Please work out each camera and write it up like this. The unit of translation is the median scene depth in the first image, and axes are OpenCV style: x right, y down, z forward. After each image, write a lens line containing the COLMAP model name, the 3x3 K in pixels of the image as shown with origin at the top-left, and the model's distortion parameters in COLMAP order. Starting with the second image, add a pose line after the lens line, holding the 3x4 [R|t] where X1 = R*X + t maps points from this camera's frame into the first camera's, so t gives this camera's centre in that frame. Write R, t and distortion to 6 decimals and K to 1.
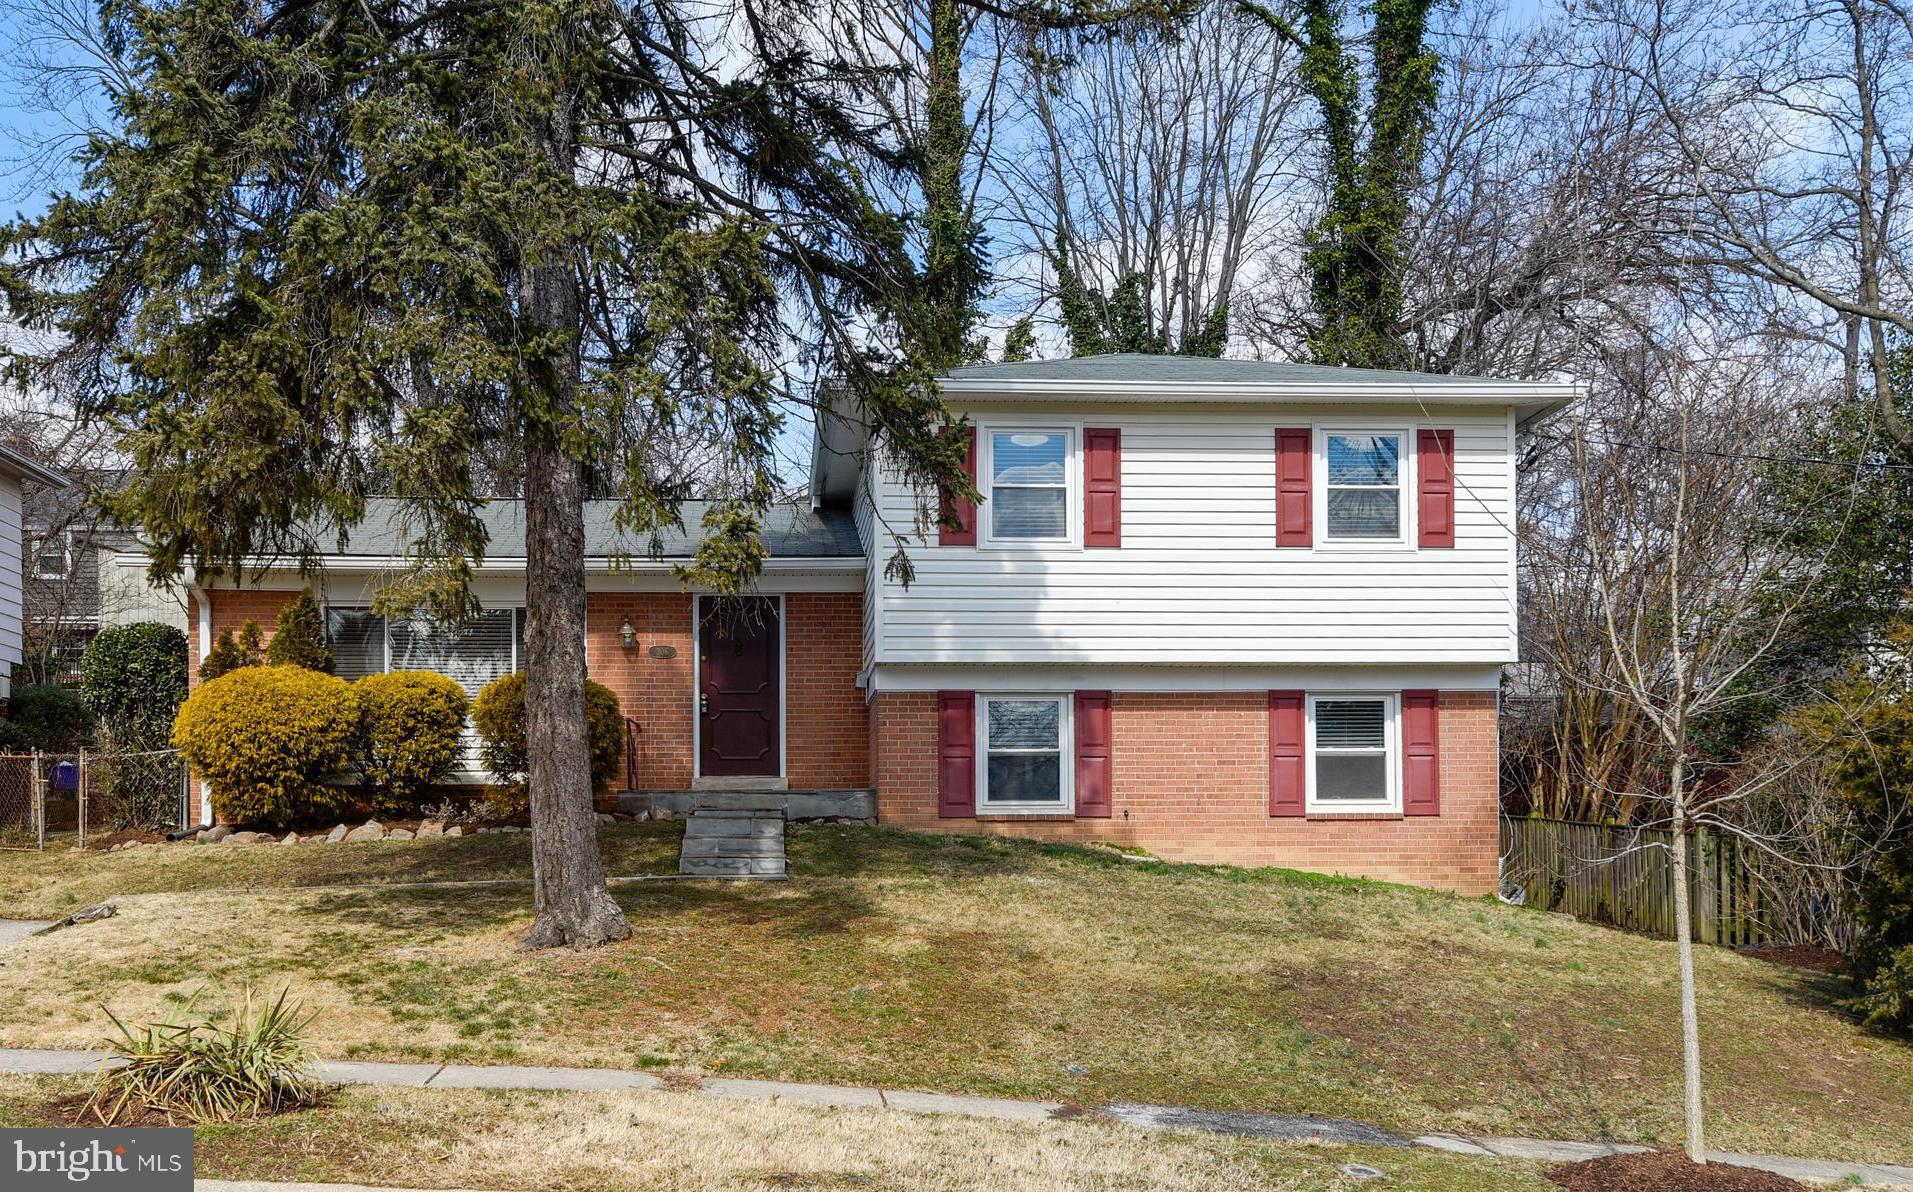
lens RADIAL K [[2276.2, 0, 956.5], [0, 2276.2, 596.0], [0, 0, 1]] dist [0.062509, -0.011096]
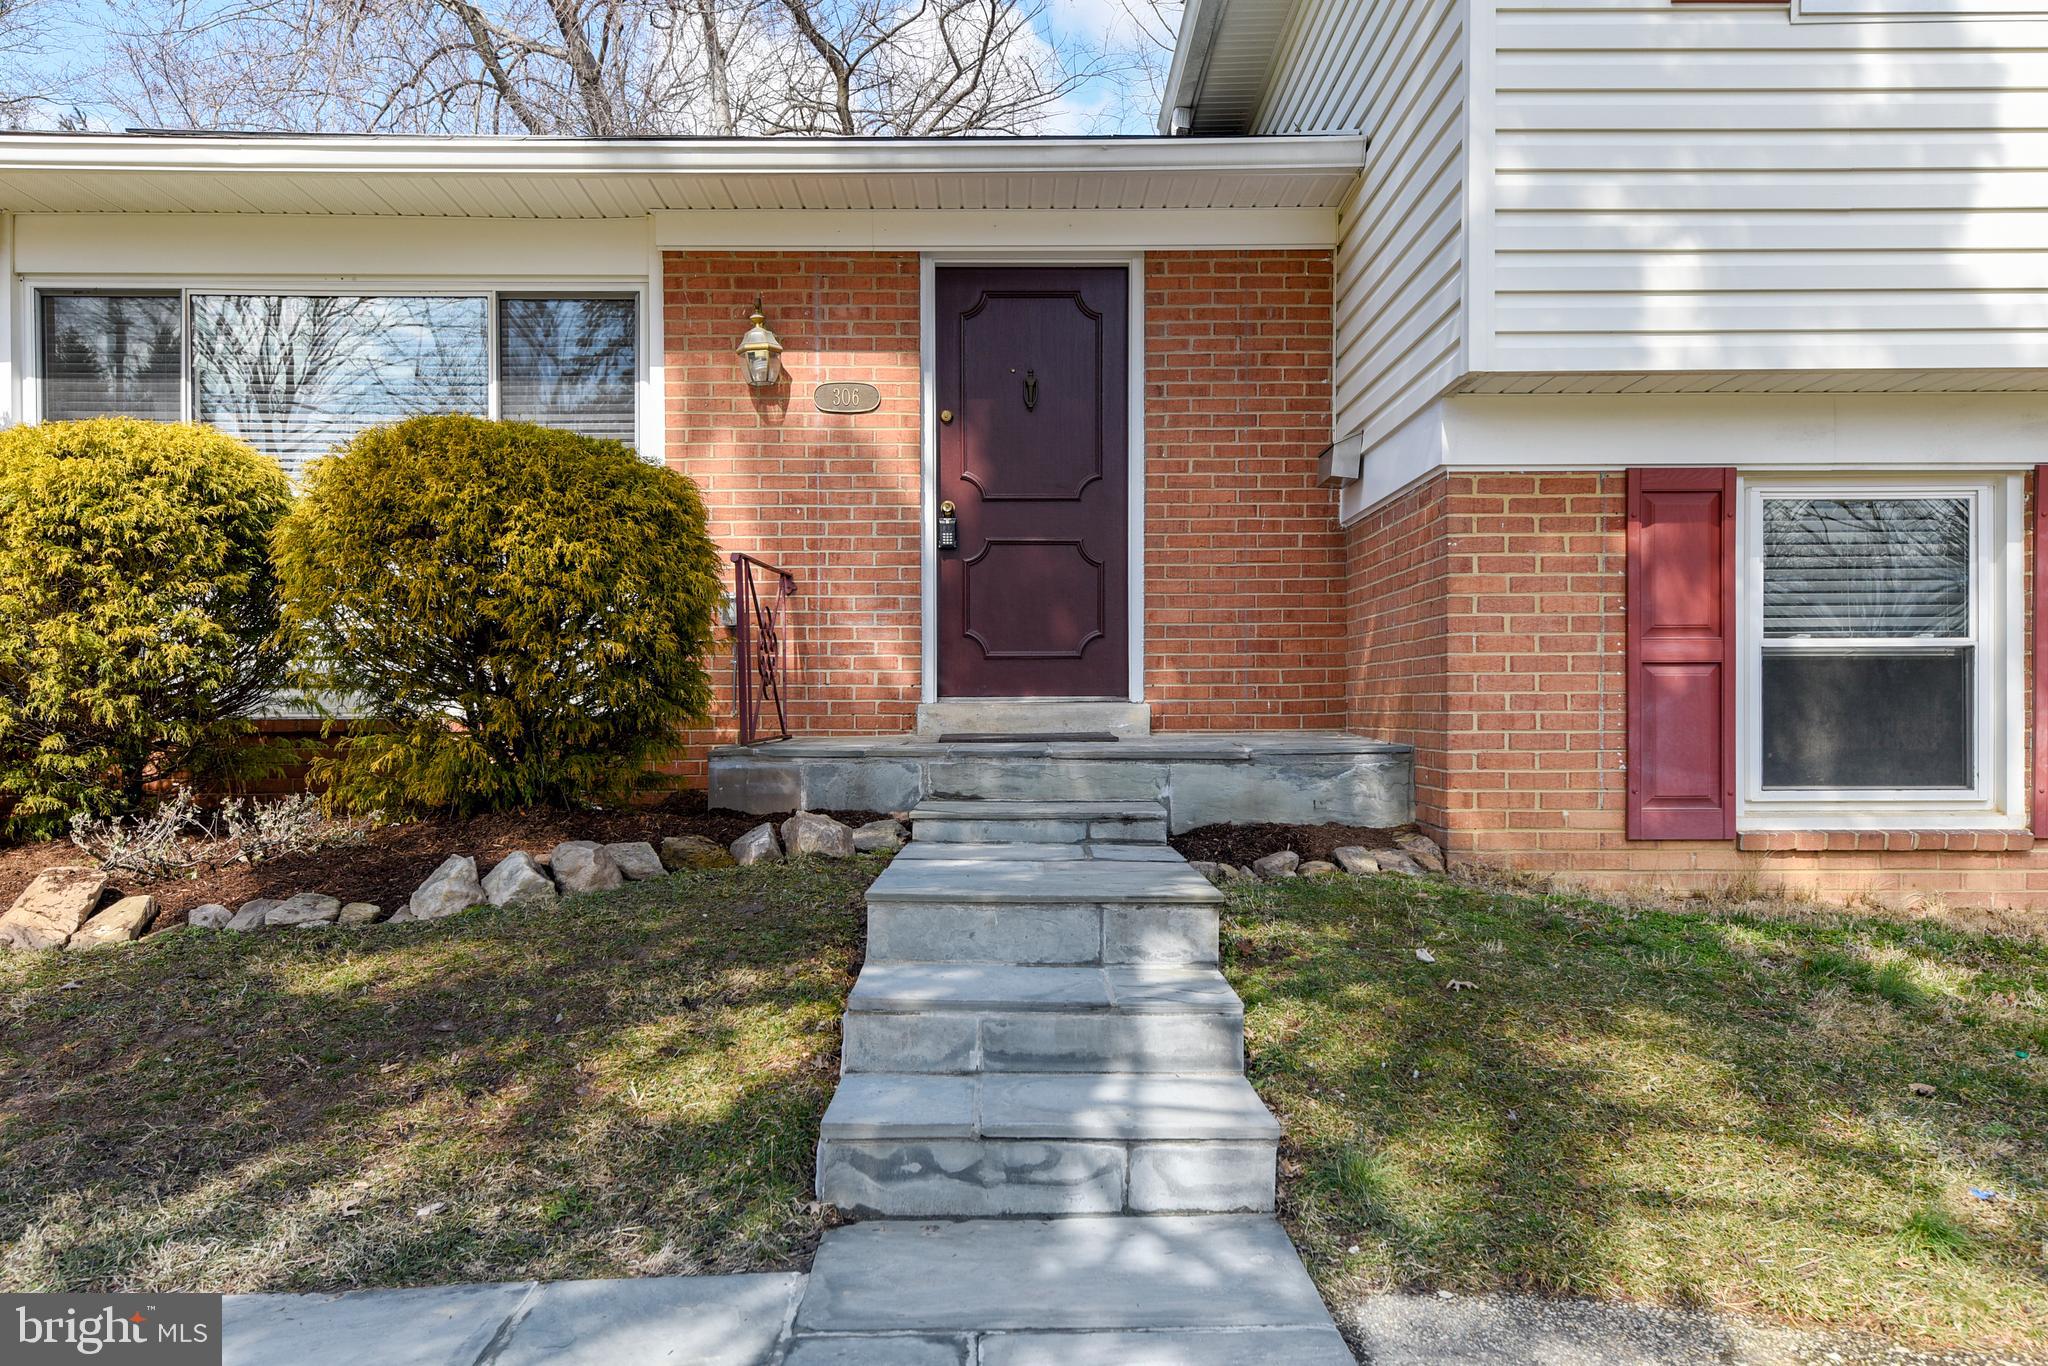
lens RADIAL K [[1697.6, 0, 1025.3], [0, 1697.6, 612.2], [0, 0, 1]] dist [0.039327, -0.003462]
pose [[0.996559, -0.000540, -0.082883, -0.075439], [0.006095, 0.997749, 0.066783, 0.045064], [0.082660, -0.067059, 0.994319, 0.731846]]
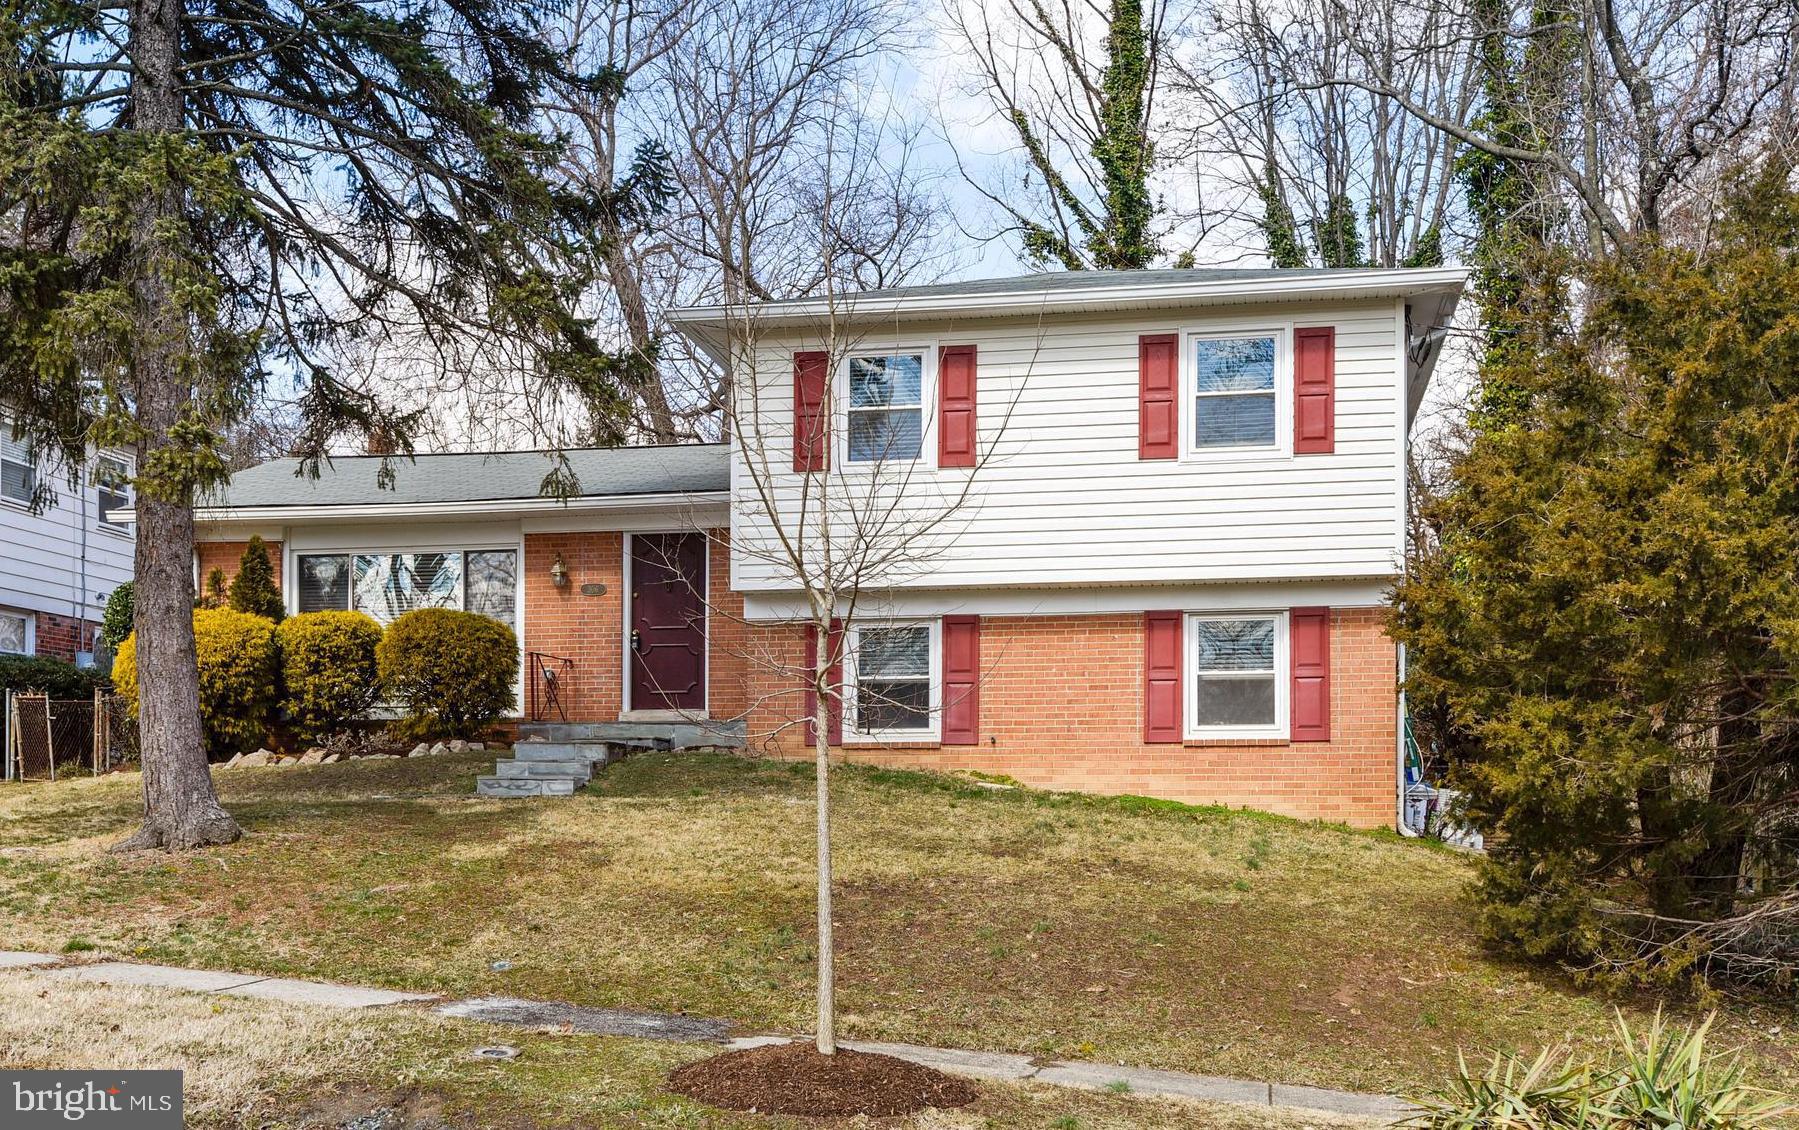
lens RADIAL K [[2291.1, 0, 899.5], [0, 2291.1, 565.0], [0, 0, 1]] dist [0.073887, 0.014174]
pose [[0.955127, -0.029010, -0.294772, 0.324373], [0.027288, 0.999578, -0.009953, 0.029033], [0.294936, 0.001463, 0.955516, 0.054601]]
